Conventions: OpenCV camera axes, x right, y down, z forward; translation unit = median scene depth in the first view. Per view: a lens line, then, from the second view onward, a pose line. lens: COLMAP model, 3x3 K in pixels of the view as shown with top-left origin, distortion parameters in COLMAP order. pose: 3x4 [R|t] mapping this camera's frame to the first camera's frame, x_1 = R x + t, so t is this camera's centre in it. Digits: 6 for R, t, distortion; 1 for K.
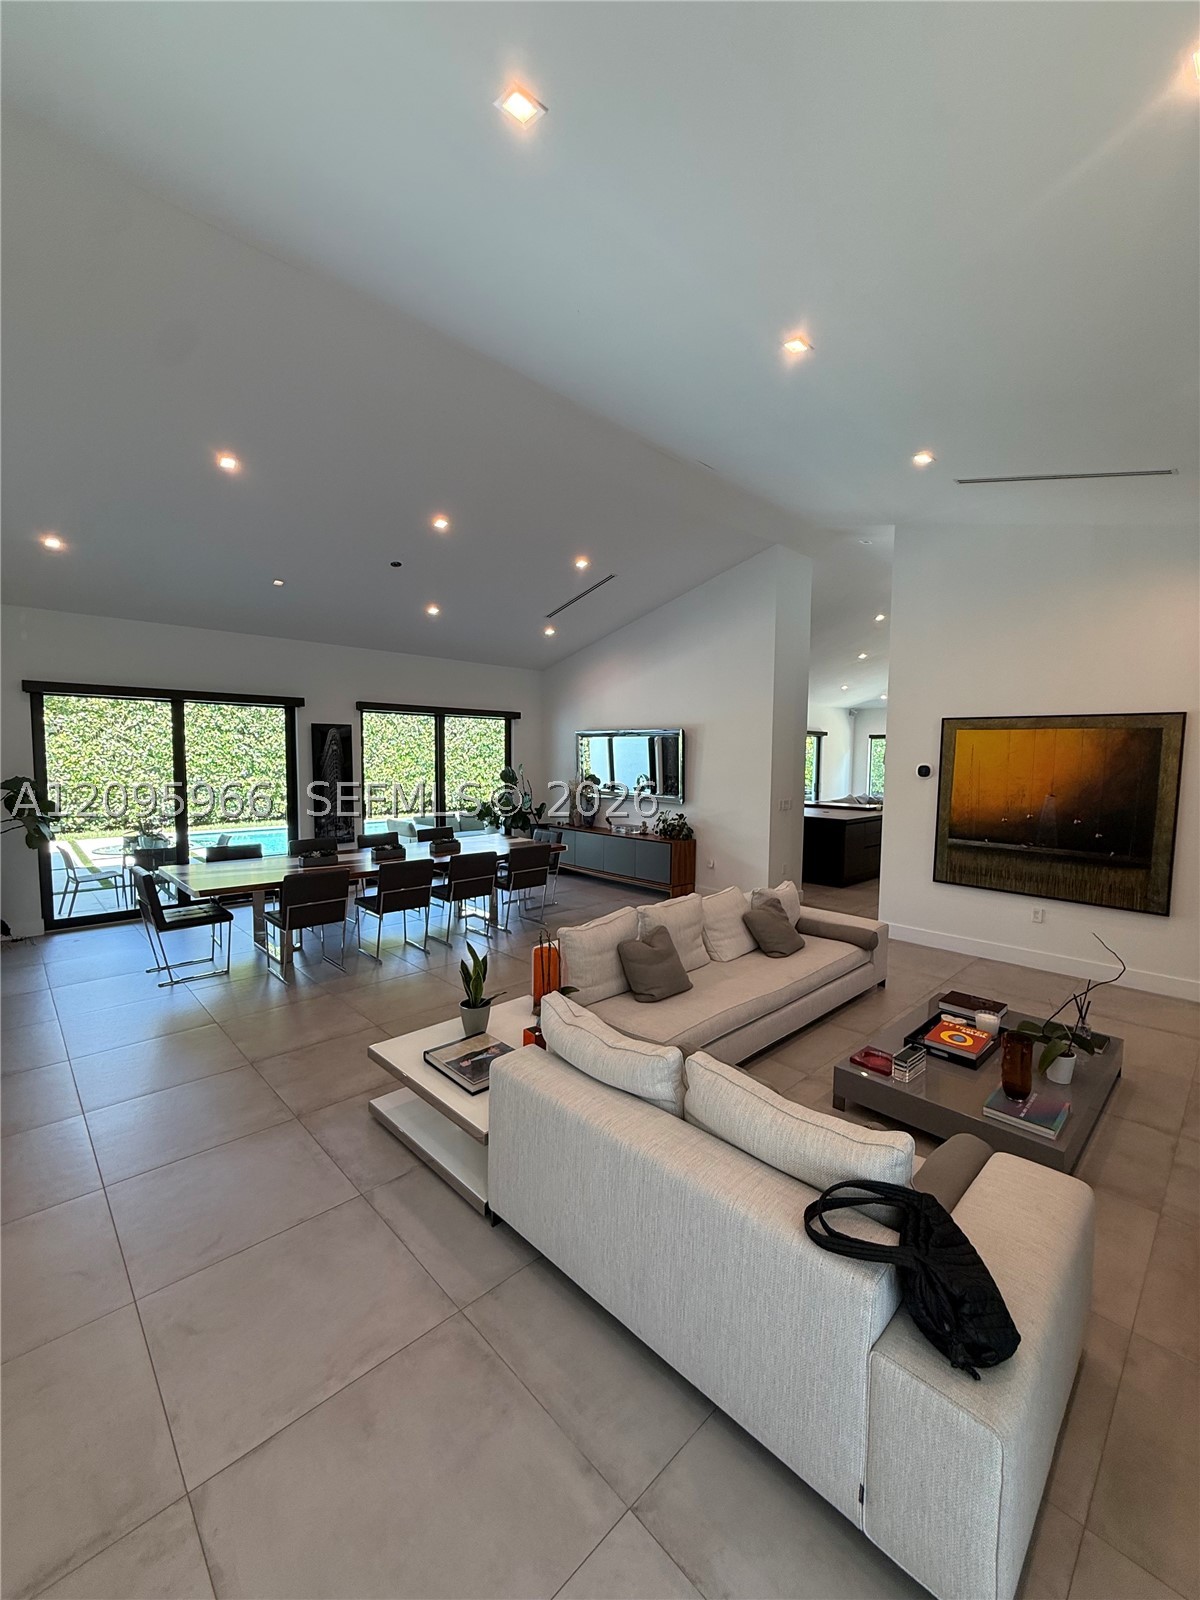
lens RADIAL K [[639.8, 0, 601.4], [0, 639.8, 800.5], [0, 0, 1]] dist [0.000010, -0.000777]
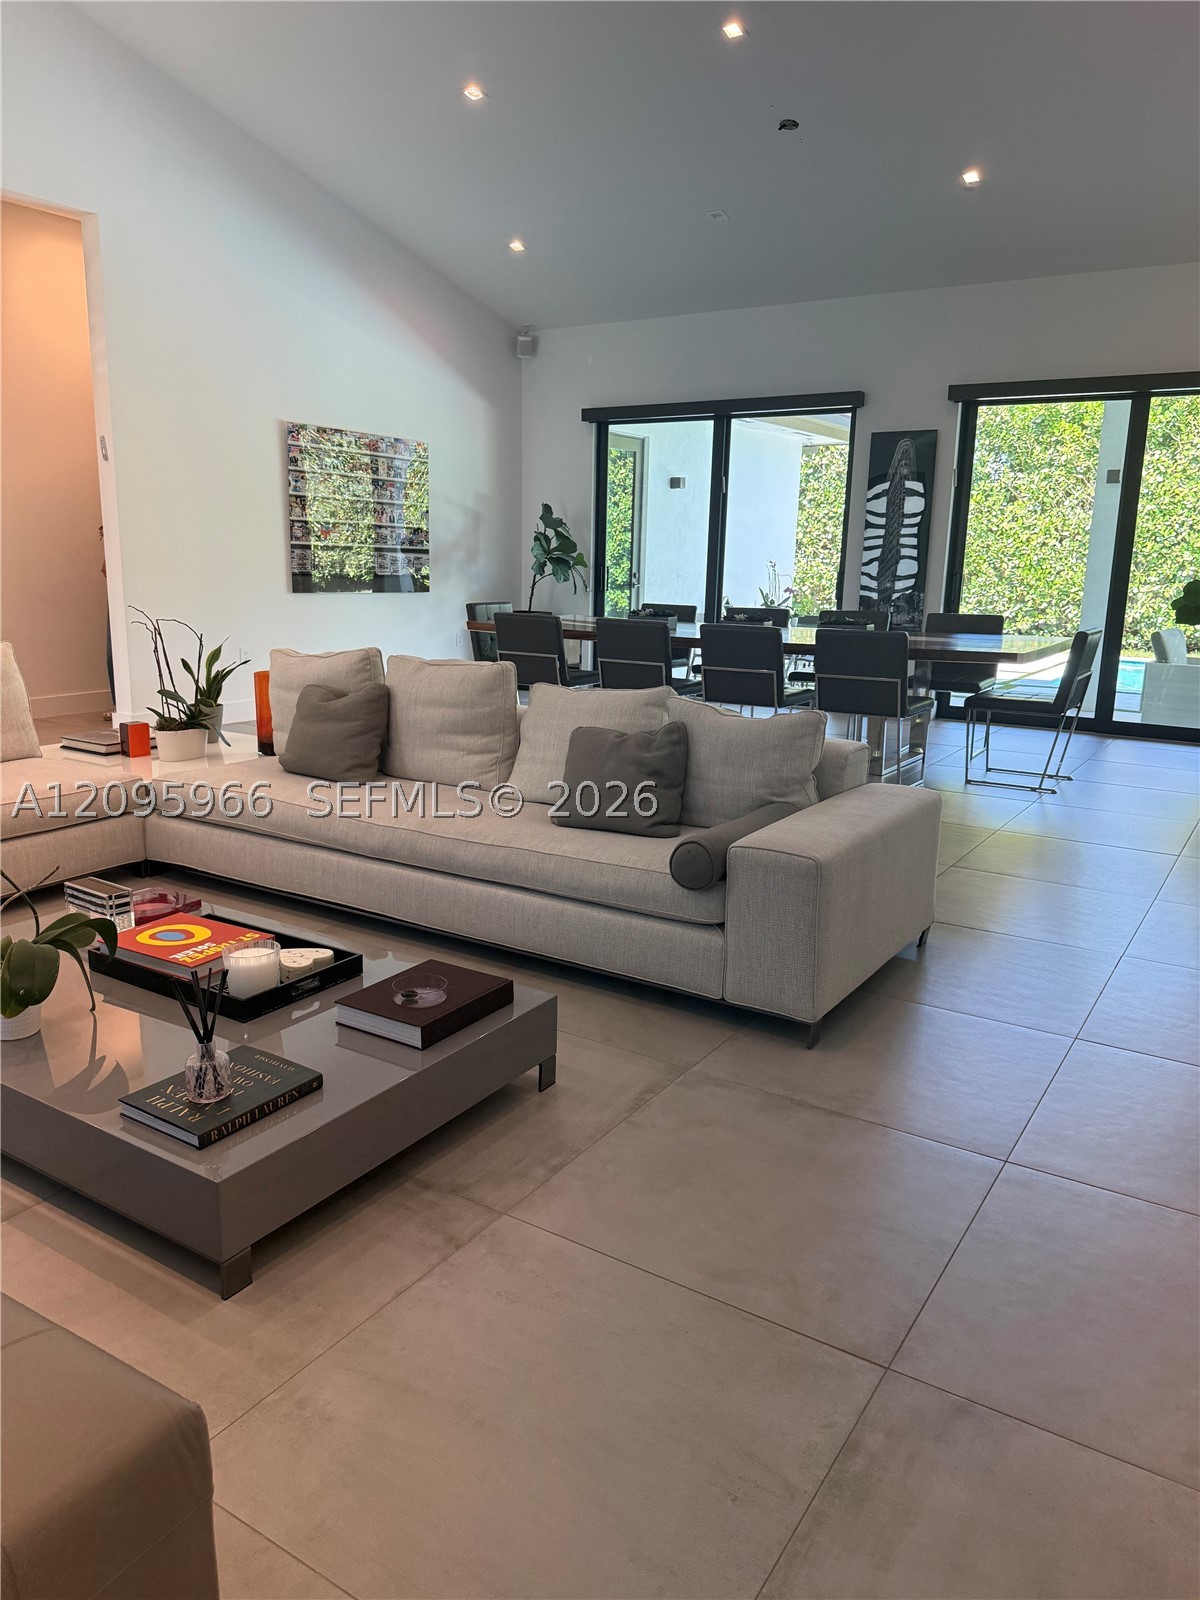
lens RADIAL K [[1127.2, 0, 601.4], [0, 1127.2, 805.7], [0, 0, 1]] dist [0.035178, -0.034993]
pose [[0.239037, 0.210497, -0.947920, 0.494541], [-0.087118, 0.976932, 0.194971, 0.034325], [0.967094, 0.035975, 0.251861, 0.390310]]
